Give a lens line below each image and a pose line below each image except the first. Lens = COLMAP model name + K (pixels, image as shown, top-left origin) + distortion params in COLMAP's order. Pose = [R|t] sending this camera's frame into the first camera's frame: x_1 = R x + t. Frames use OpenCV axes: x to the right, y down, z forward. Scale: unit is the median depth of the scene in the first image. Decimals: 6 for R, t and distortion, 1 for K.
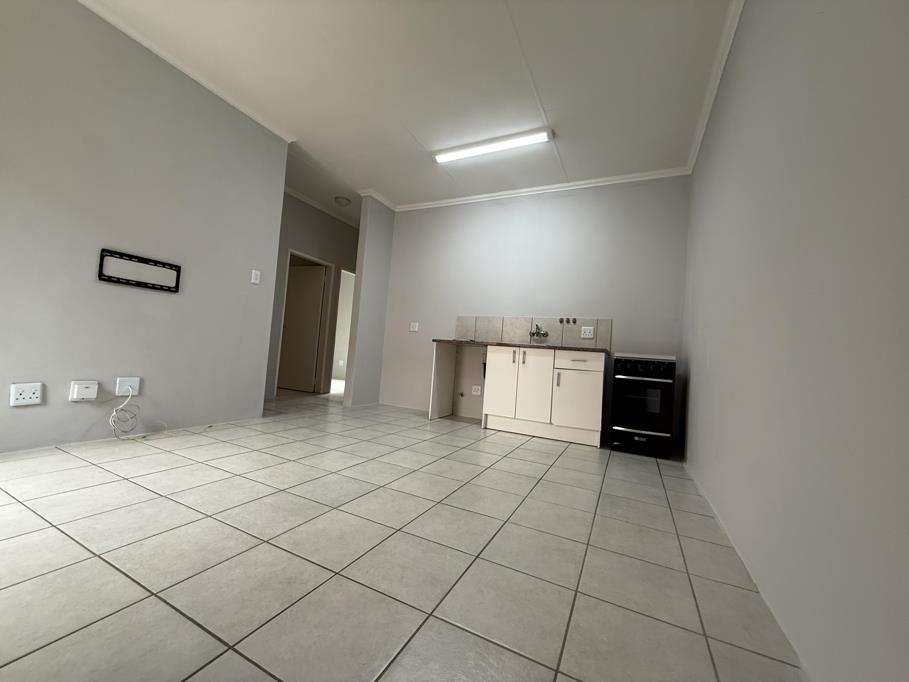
lens RADIAL K [[356.7, 0, 454.5], [0, 356.7, 341.0], [0, 0, 1]] dist [0.001280, 0.000209]
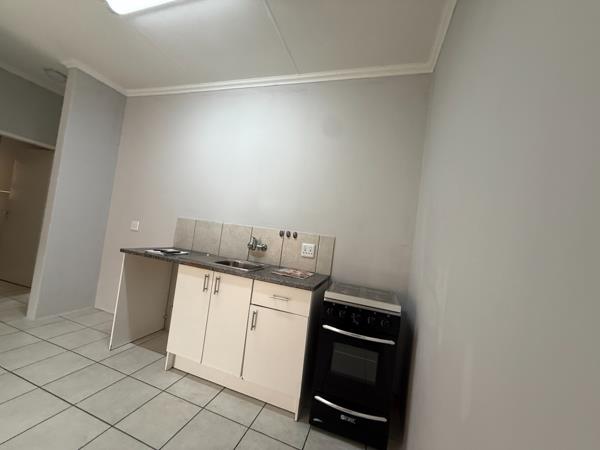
lens RADIAL K [[235.5, 0, 300.0], [0, 235.5, 225.0], [0, 0, 1]] dist [0.001280, 0.000209]
pose [[0.988803, 0.052432, 0.139713, 0.275019], [-0.055582, 0.998278, 0.018734, -0.095648], [-0.138491, -0.026289, 0.990015, 0.449907]]
